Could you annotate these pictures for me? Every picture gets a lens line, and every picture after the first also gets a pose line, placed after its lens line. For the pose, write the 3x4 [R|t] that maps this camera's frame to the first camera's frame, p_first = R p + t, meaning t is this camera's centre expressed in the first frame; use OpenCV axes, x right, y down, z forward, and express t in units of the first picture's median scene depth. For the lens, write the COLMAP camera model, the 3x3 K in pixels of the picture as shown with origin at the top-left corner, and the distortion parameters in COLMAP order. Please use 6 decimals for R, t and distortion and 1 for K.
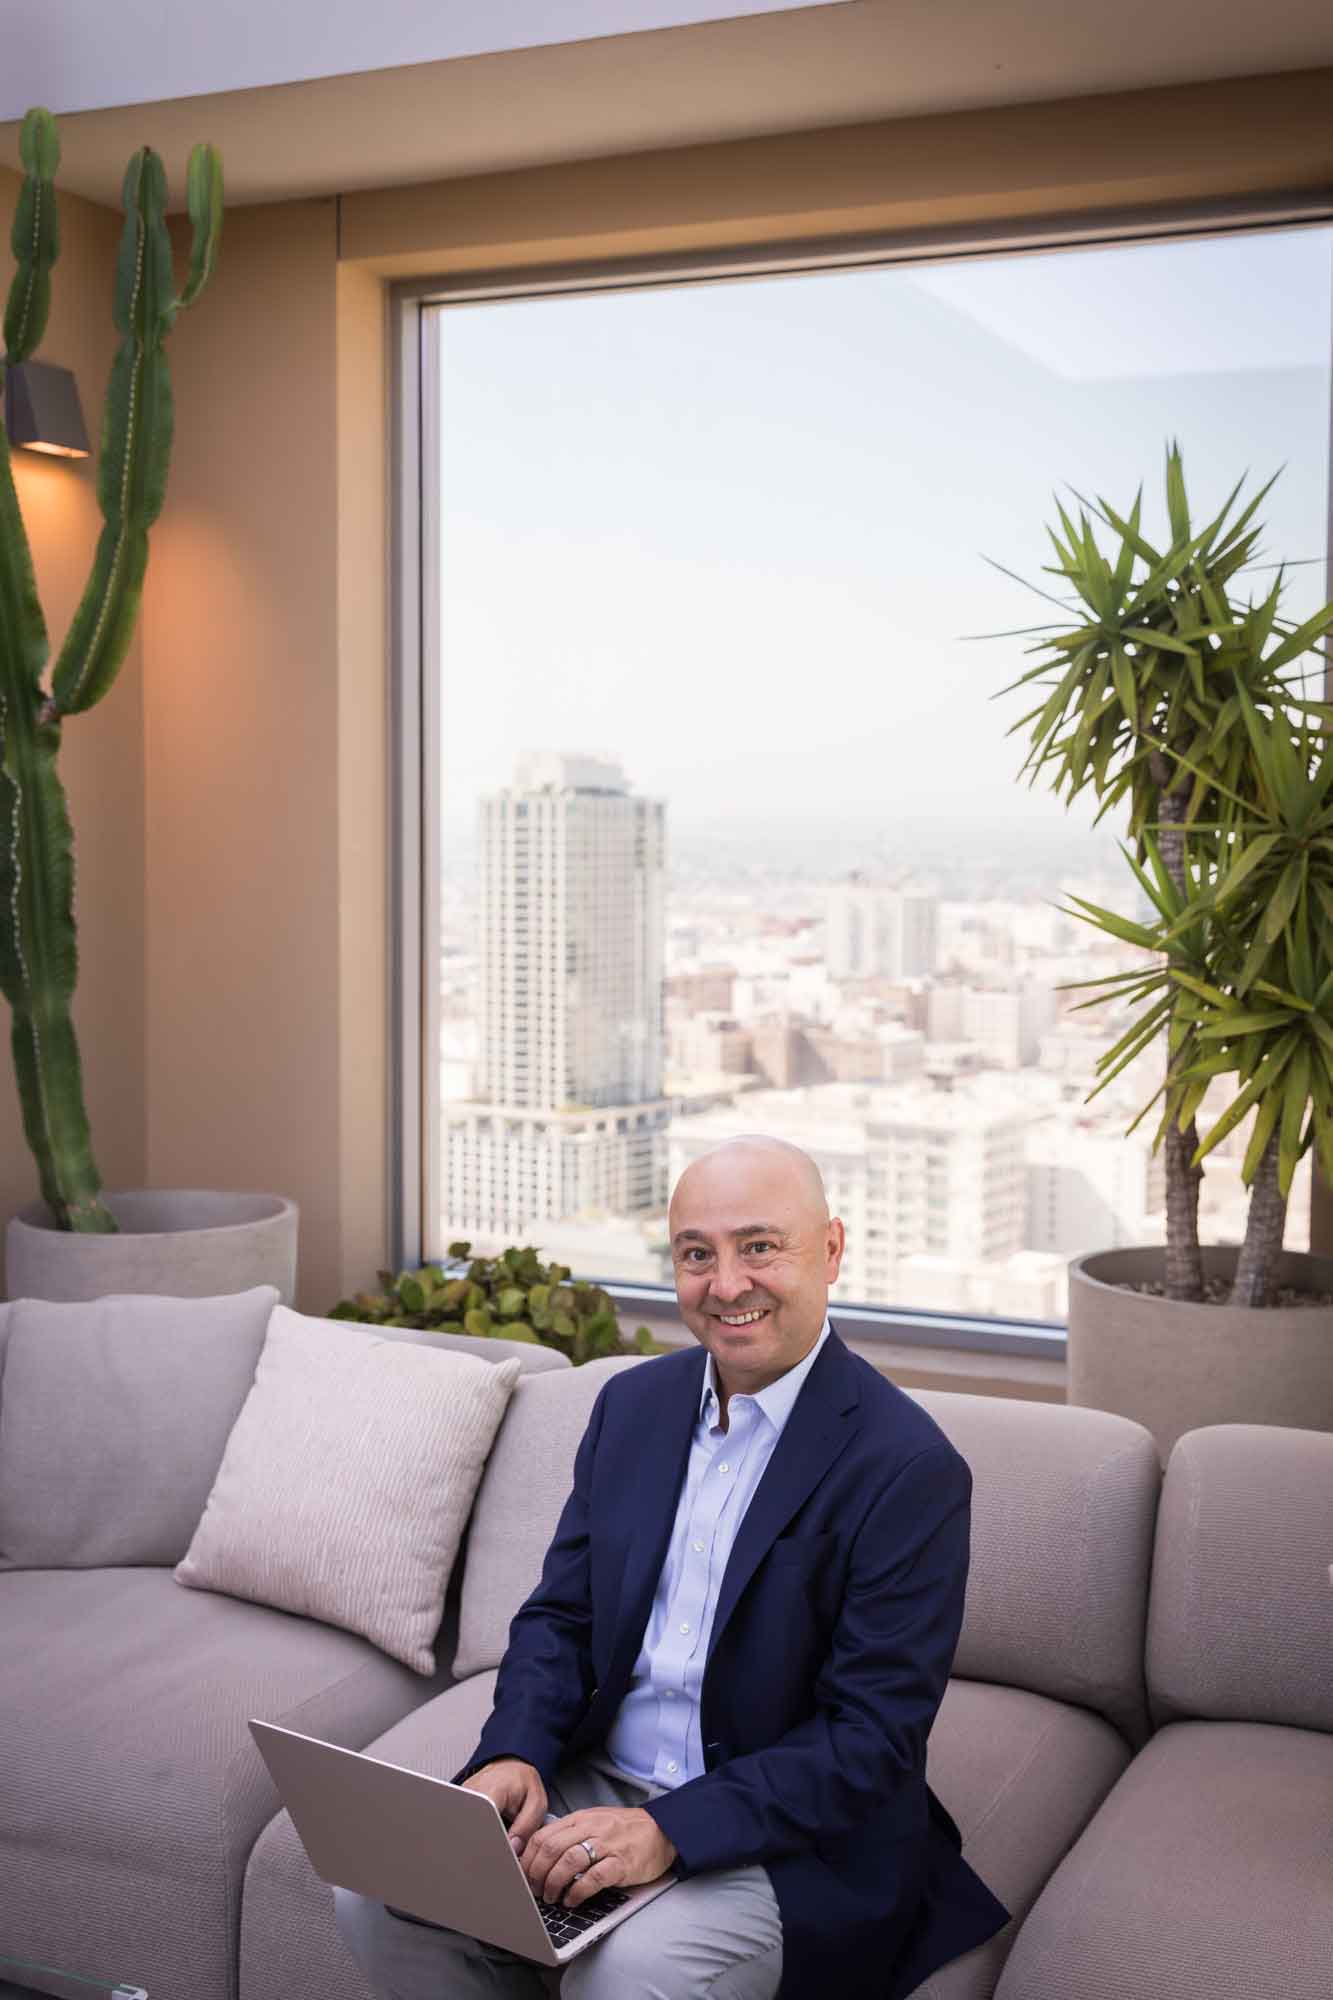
lens RADIAL K [[2198.1, 0, 685.0], [0, 2198.1, 998.3], [0, 0, 1]] dist [0.011689, 0.005159]
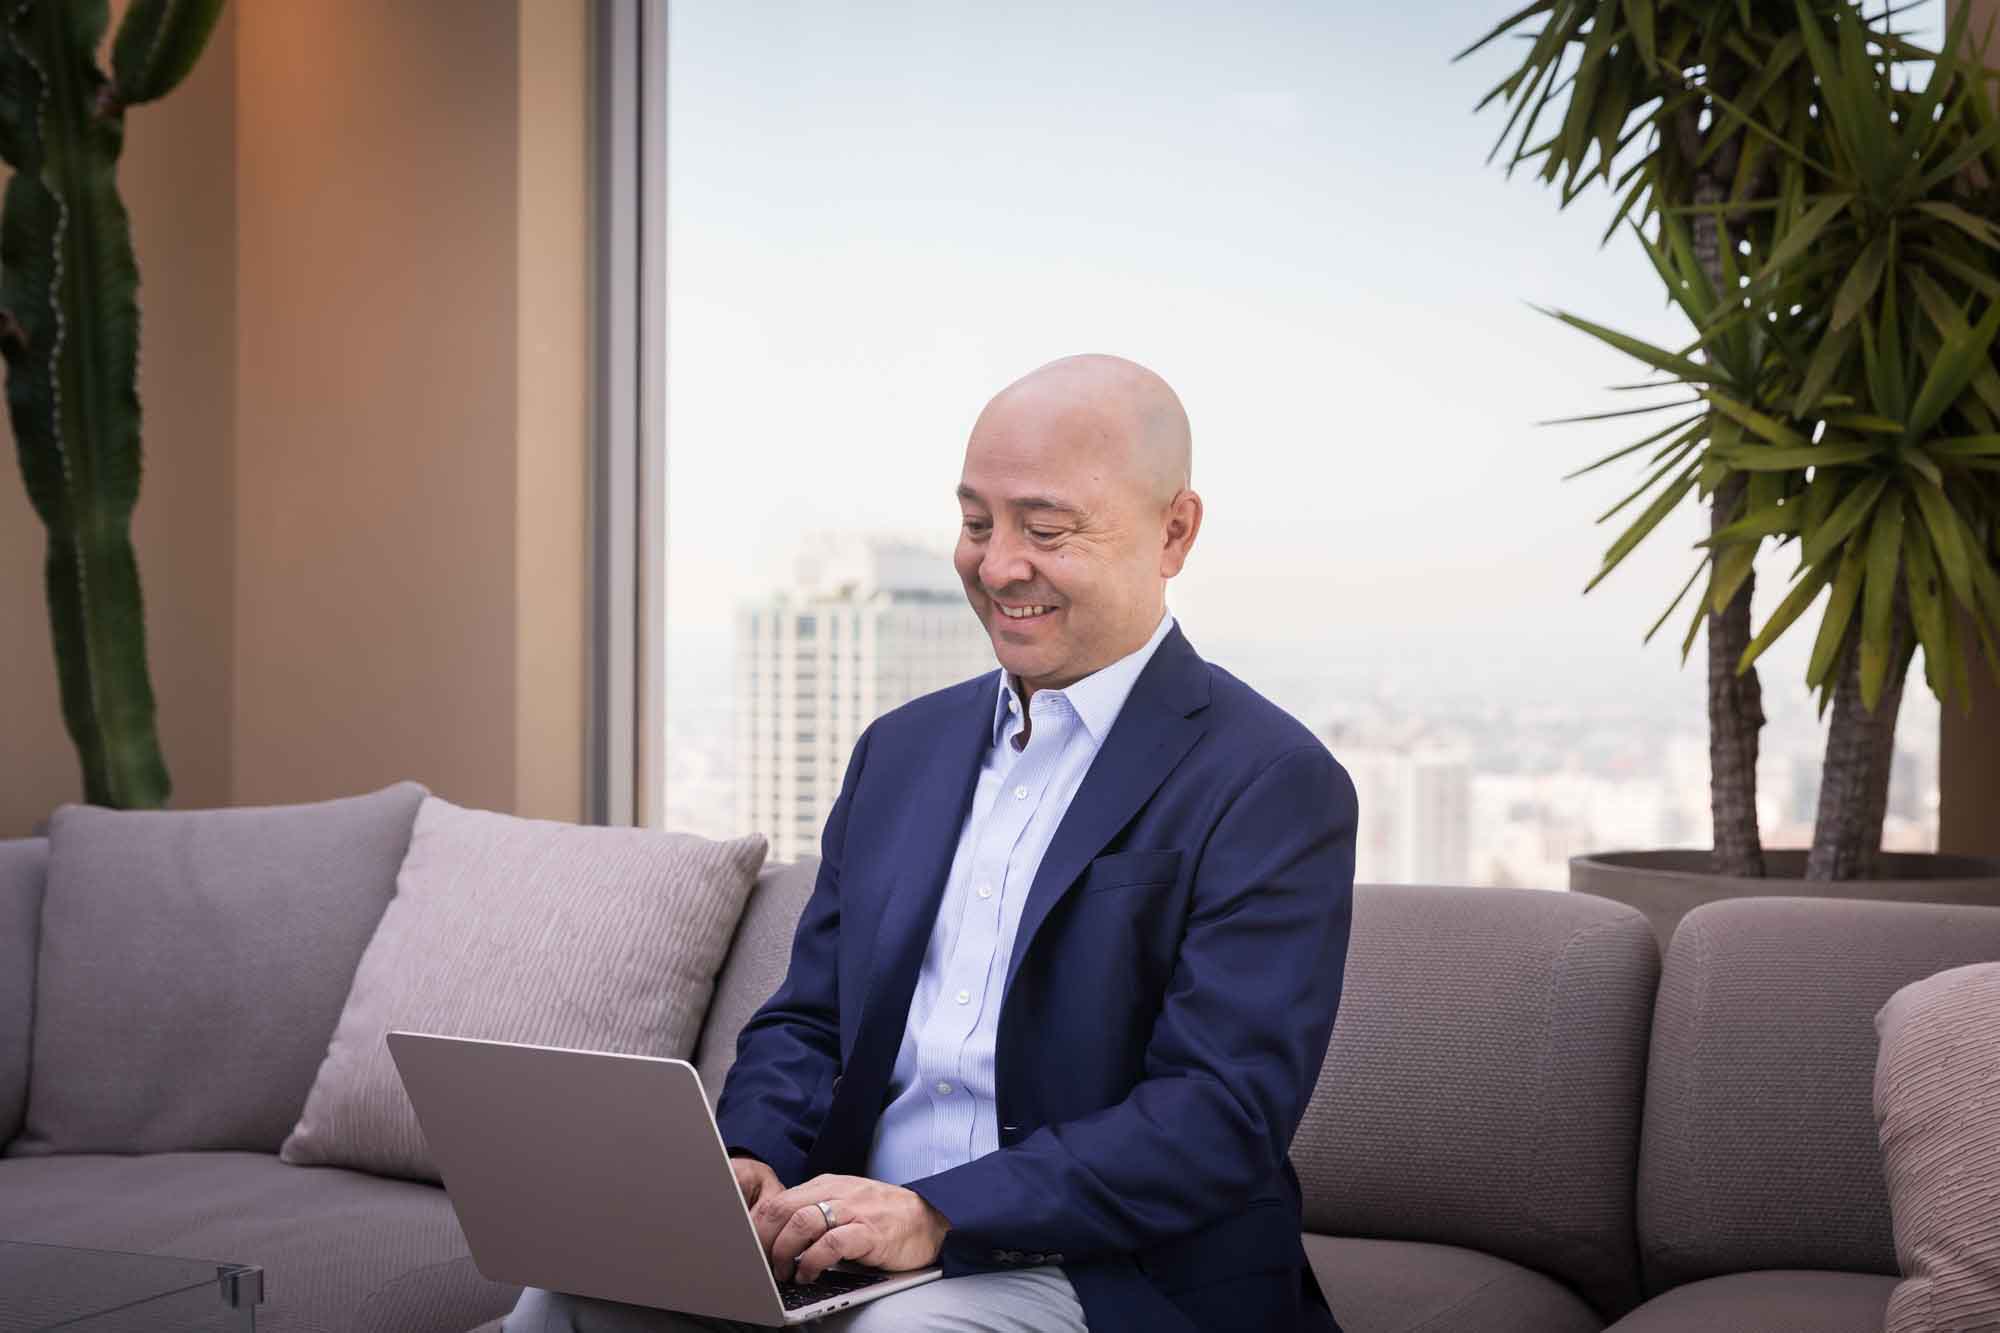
lens RADIAL K [[3489.0, 0, 1000.0], [0, 3489.0, 666.5], [0, 0, 1]] dist [-0.001401, 0.049452]
pose [[0.999818, -0.002536, -0.018897, 0.017391], [0.001290, 0.997840, -0.065673, 0.141005], [0.019023, 0.065636, 0.997662, -0.102952]]
